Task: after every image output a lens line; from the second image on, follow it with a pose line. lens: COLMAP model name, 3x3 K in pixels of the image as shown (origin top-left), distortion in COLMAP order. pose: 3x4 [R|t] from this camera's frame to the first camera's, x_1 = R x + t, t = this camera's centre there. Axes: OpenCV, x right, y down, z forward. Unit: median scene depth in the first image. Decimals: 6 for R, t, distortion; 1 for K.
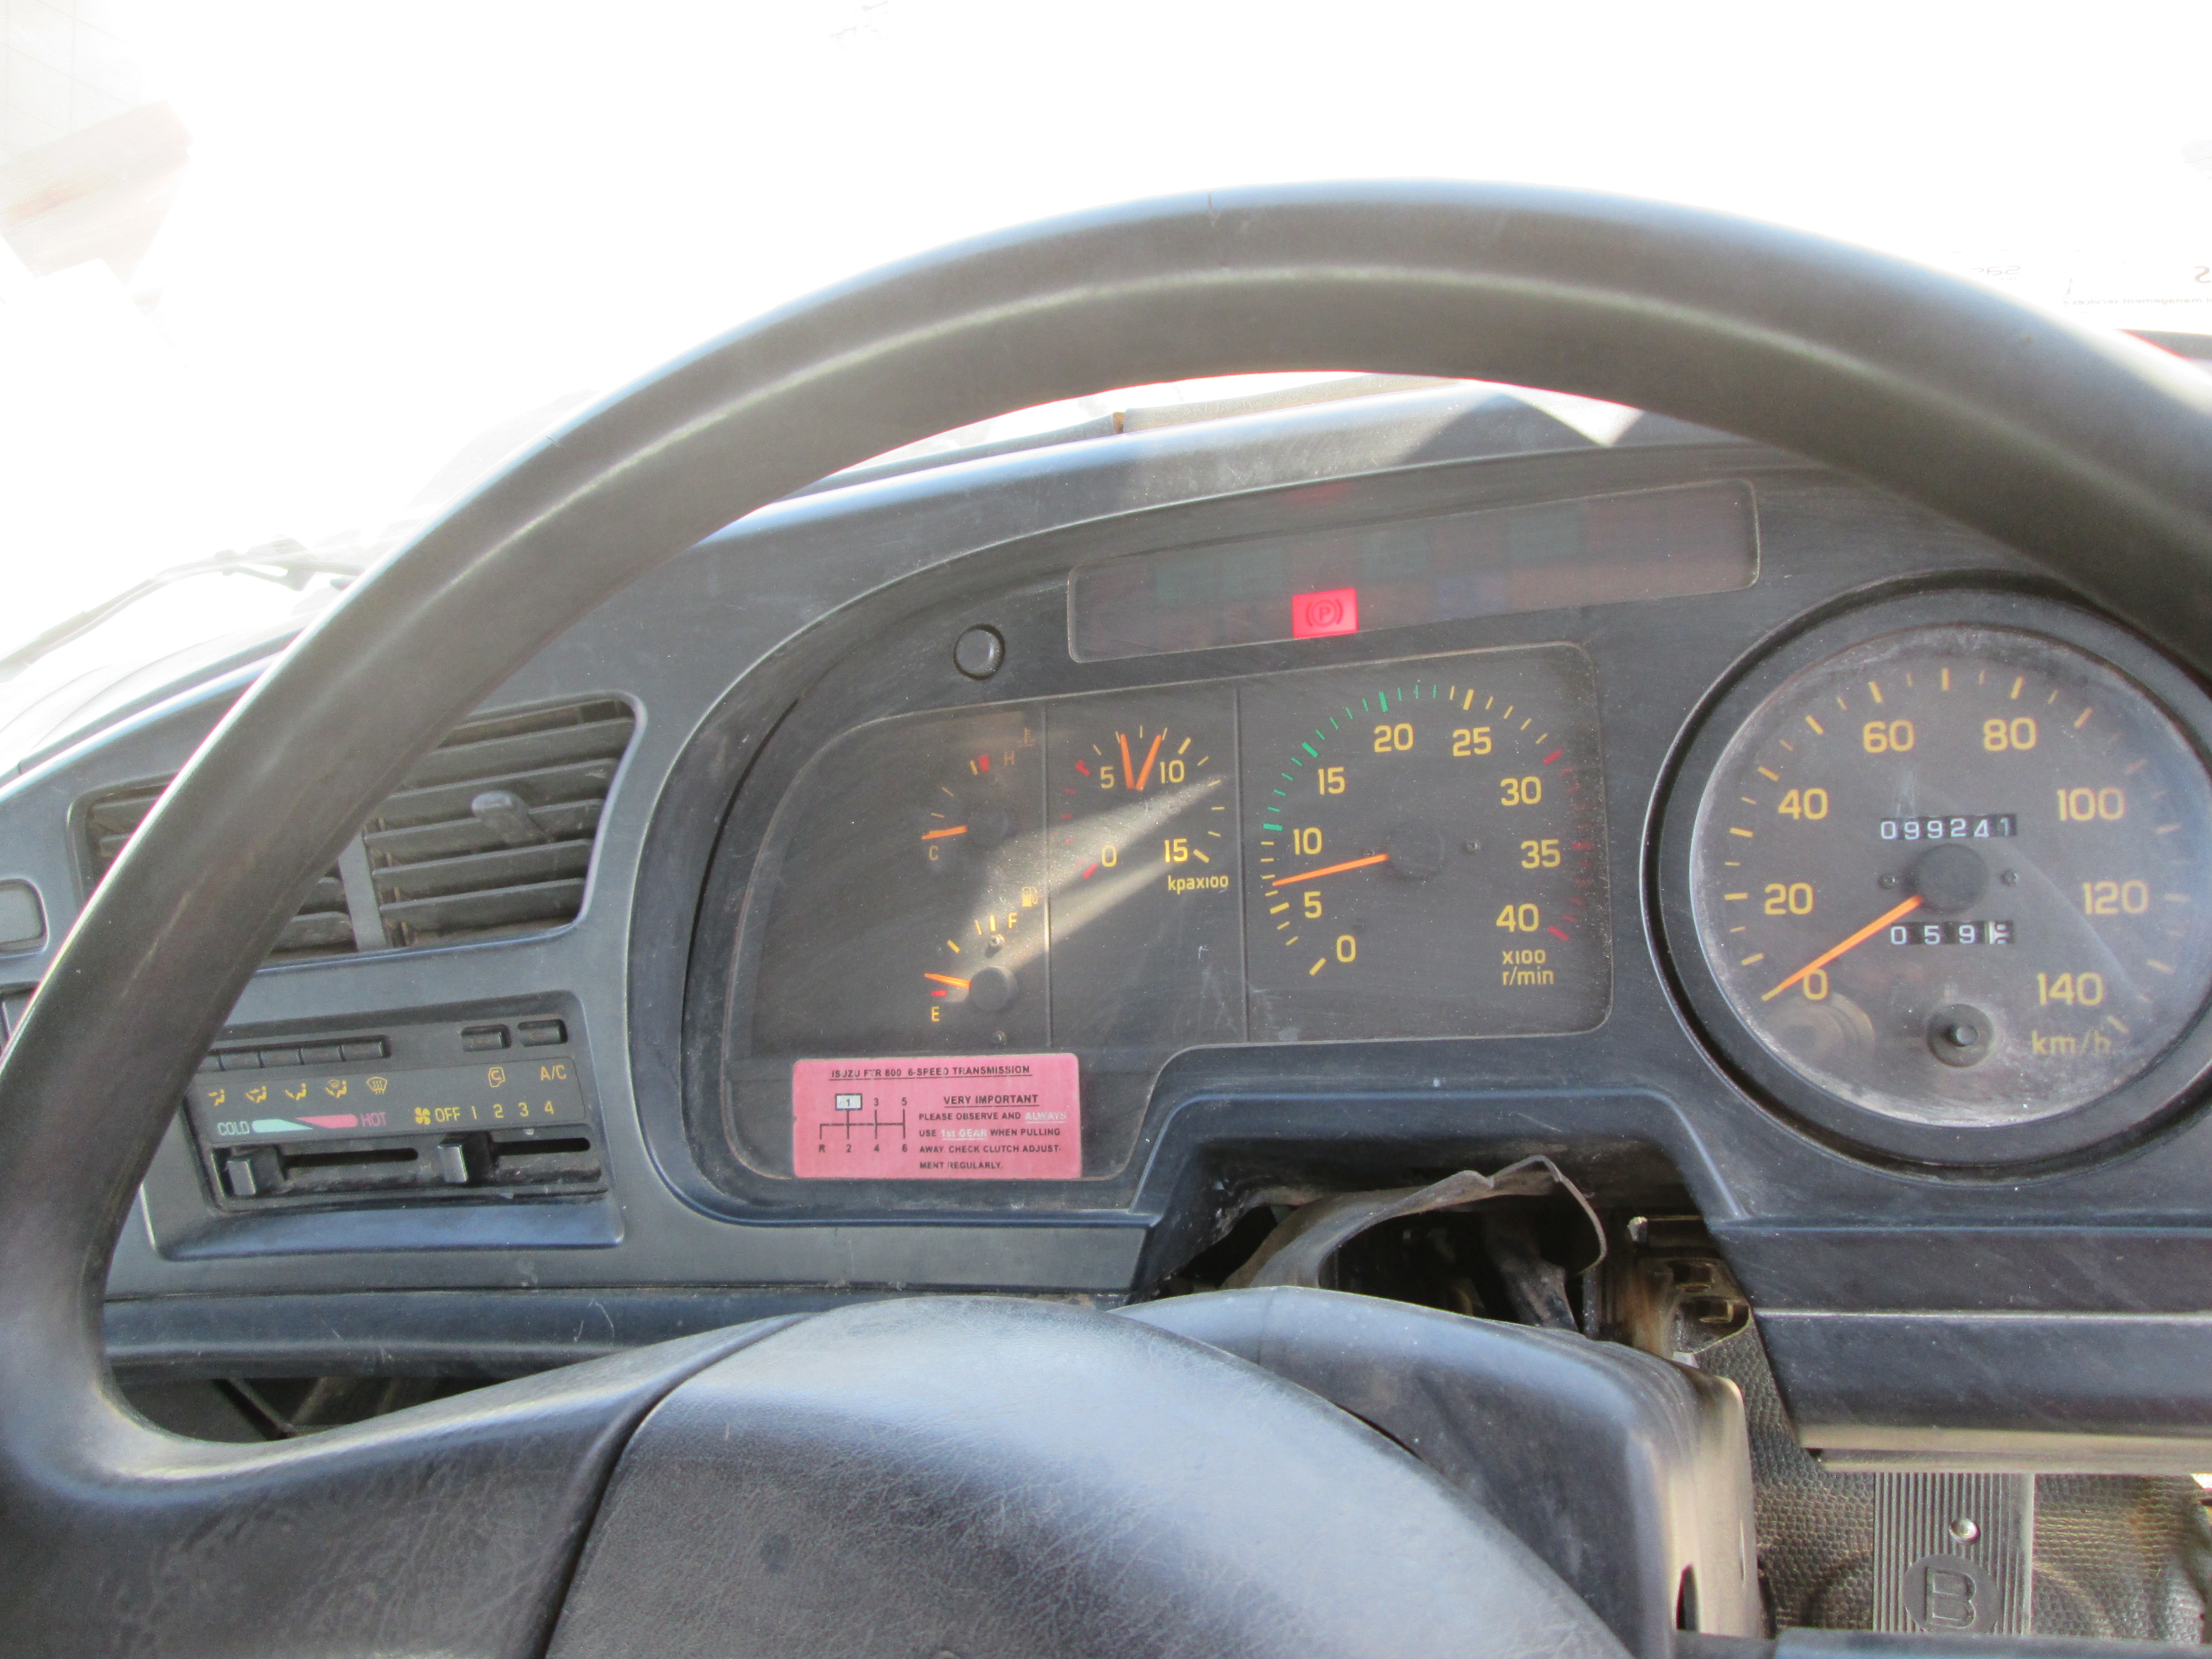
lens RADIAL K [[1704.6, 0, 1102.5], [0, 1704.6, 818.6], [0, 0, 1]] dist [-0.062560, 0.003336]
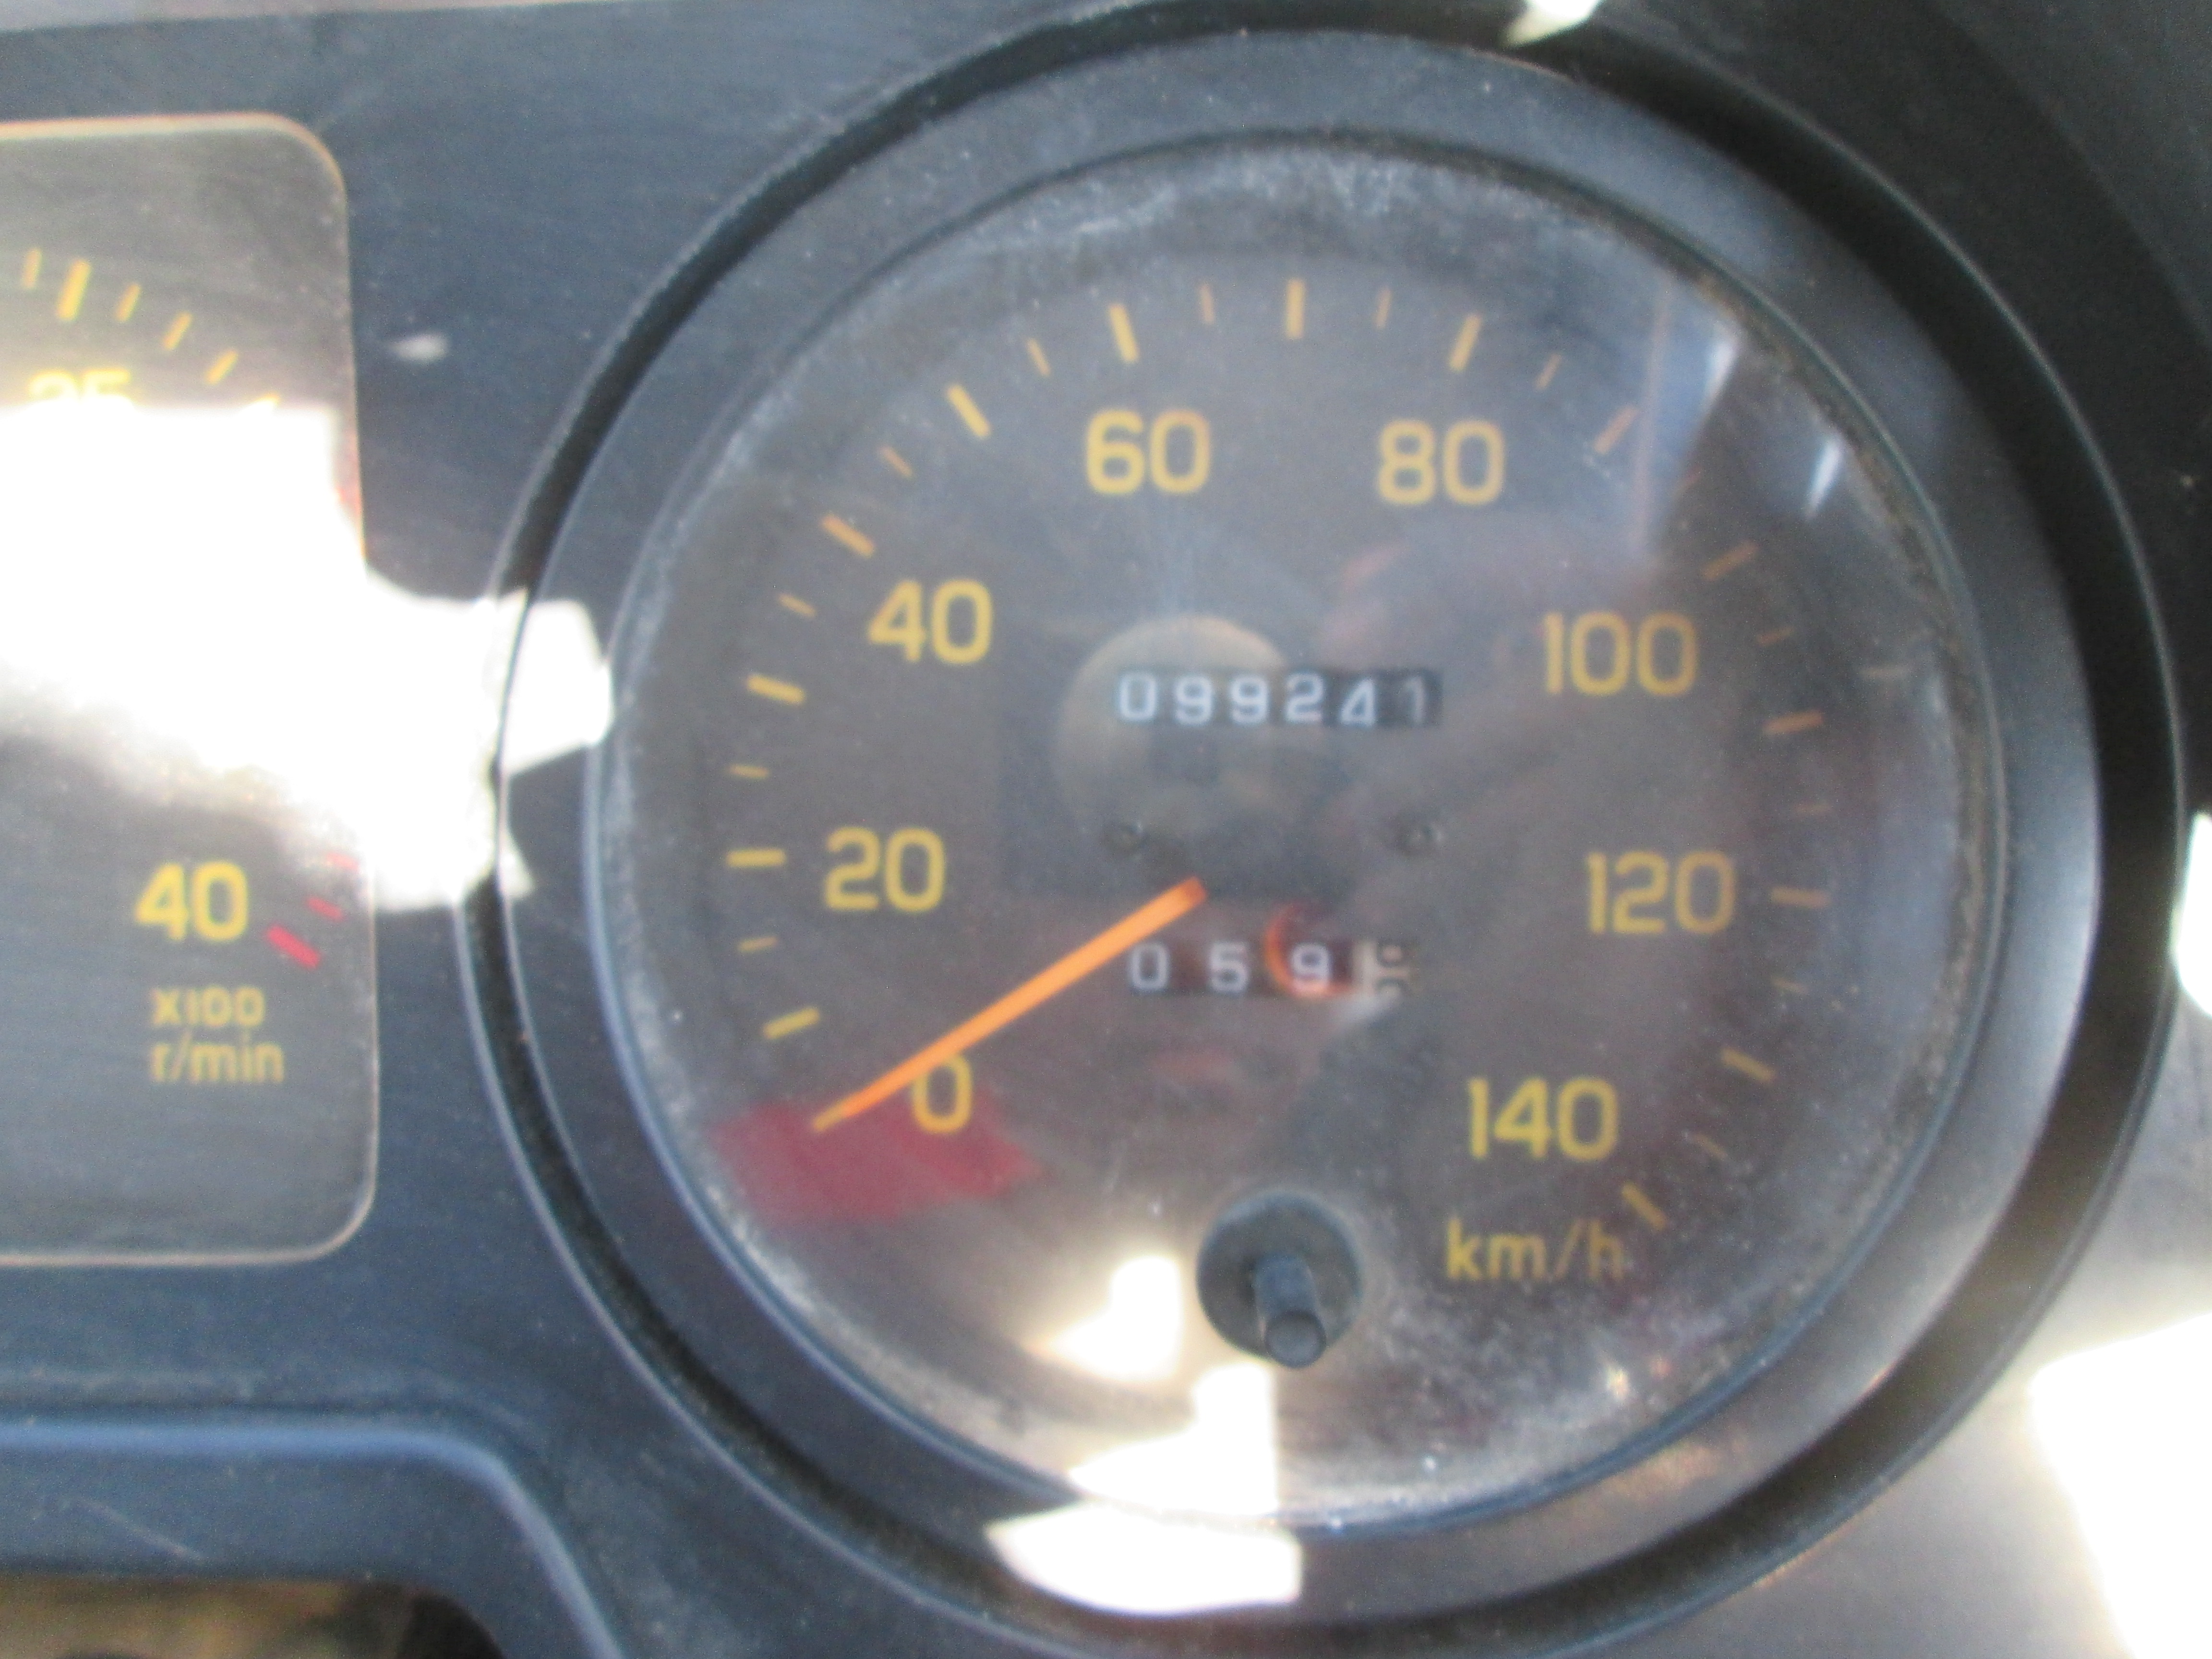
lens RADIAL K [[1811.9, 0, 1117.0], [0, 1811.9, 799.8], [0, 0, 1]] dist [-0.033926, 0.012354]
pose [[0.935255, -0.005984, 0.353924, 0.323816], [-0.041542, 0.991092, 0.126534, -0.023037], [-0.351529, -0.133045, 0.926675, 0.628865]]
